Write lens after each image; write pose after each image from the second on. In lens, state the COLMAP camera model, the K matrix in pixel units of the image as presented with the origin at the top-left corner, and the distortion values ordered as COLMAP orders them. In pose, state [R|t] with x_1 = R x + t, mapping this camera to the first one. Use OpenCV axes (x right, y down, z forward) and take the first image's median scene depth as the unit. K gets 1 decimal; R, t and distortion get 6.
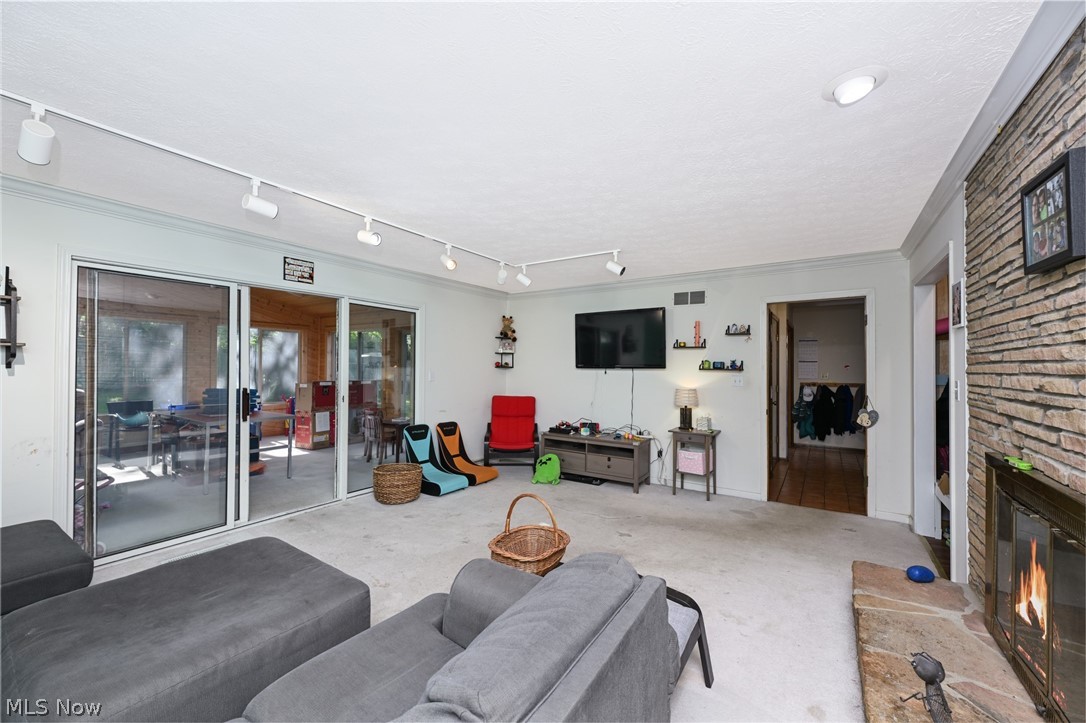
lens RADIAL K [[418.4, 0, 543.0], [0, 418.4, 361.5], [0, 0, 1]] dist [0.000890, 0.000141]
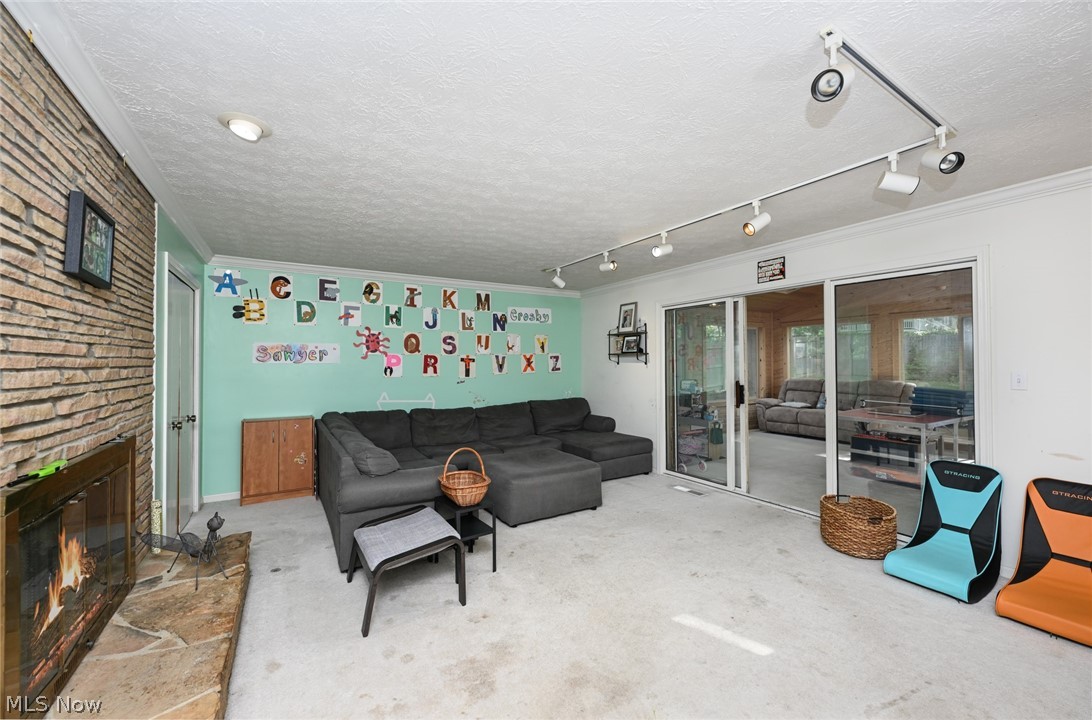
lens RADIAL K [[434.9, 0, 549.5], [0, 434.9, 355.7], [0, 0, 1]] dist [-0.001711, 0.000171]
pose [[-0.417494, -0.020772, -0.908442, 0.641875], [0.013794, 0.999479, -0.029193, 0.018610], [0.908575, -0.024720, -0.416990, 0.984908]]
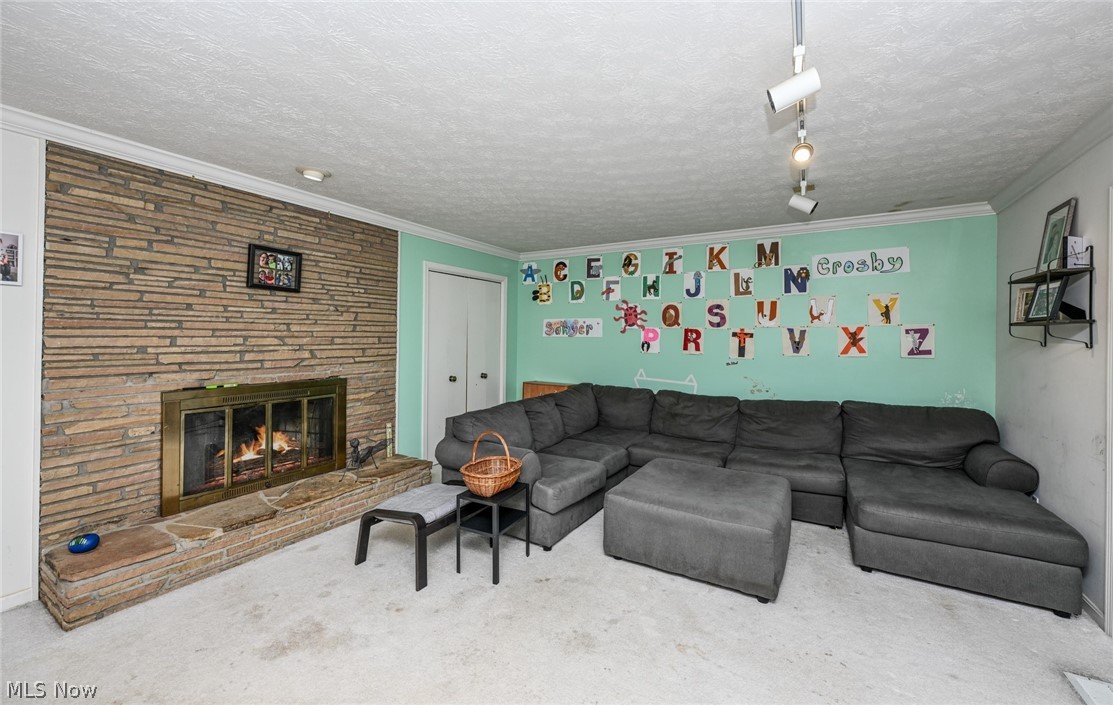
lens RADIAL K [[444.1, 0, 553.2], [0, 444.1, 334.0], [0, 0, 1]] dist [0.001946, 0.000106]
pose [[-0.998904, -0.017473, -0.043428, -0.080368], [-0.016609, 0.999658, -0.020180, 0.014664], [0.043766, -0.019437, -0.998853, 1.243181]]
